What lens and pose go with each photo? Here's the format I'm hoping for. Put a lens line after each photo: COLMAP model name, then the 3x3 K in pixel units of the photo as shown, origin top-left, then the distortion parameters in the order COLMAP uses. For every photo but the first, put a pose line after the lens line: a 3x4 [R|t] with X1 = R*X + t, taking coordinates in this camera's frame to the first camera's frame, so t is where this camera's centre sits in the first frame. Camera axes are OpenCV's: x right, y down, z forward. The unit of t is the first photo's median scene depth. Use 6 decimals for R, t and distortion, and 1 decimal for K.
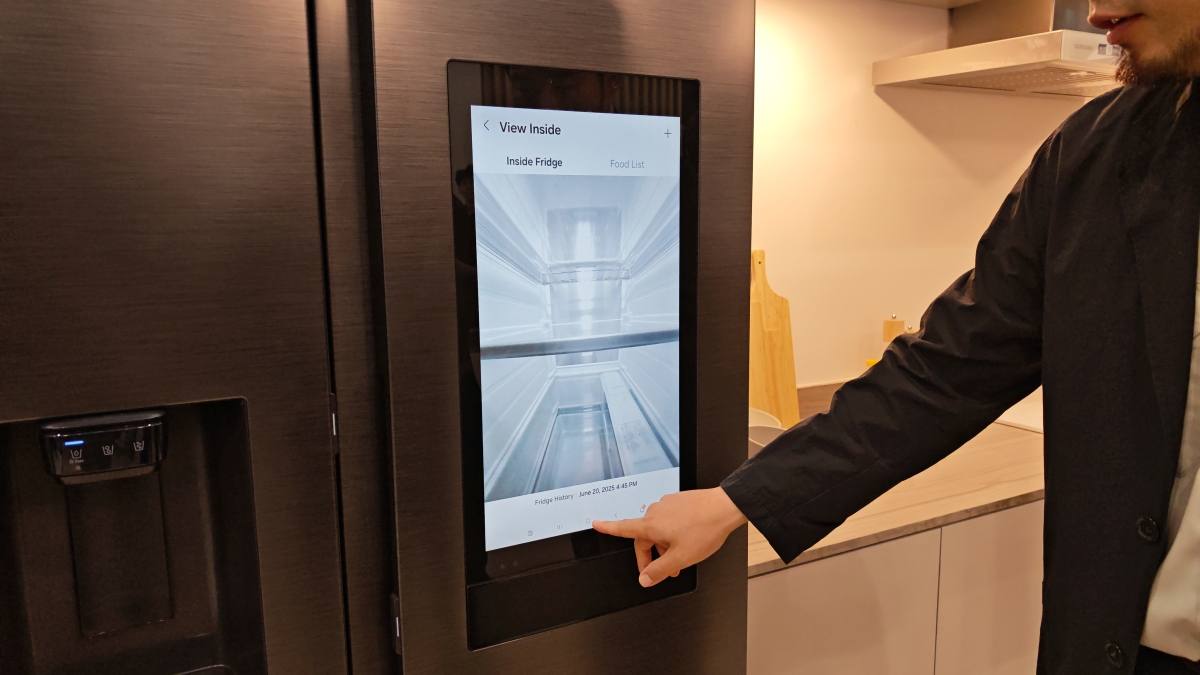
lens RADIAL K [[883.3, 0, 622.3], [0, 883.3, 336.6], [0, 0, 1]] dist [0.032574, -0.089814]
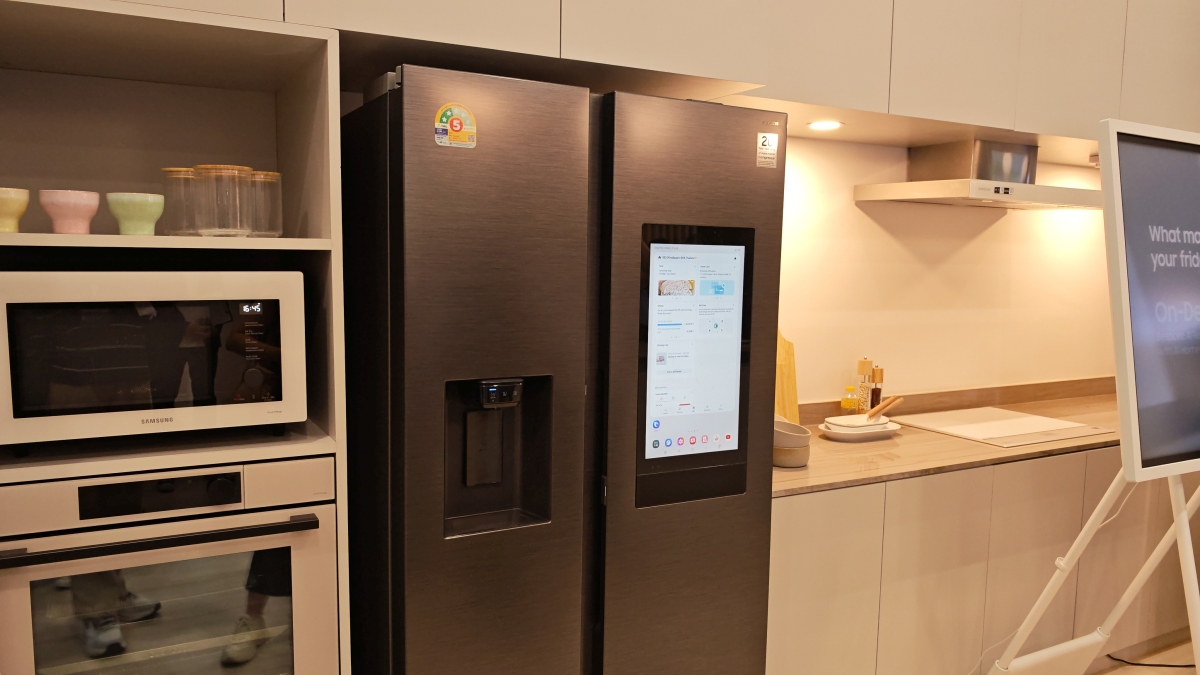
lens RADIAL K [[911.7, 0, 615.4], [0, 911.7, 341.4], [0, 0, 1]] dist [0.079995, -0.155739]
pose [[0.999601, 0.028242, 0.000784, -0.152427], [-0.028169, 0.998392, -0.049201, 0.051981], [-0.002172, 0.049159, 0.998789, -0.720415]]
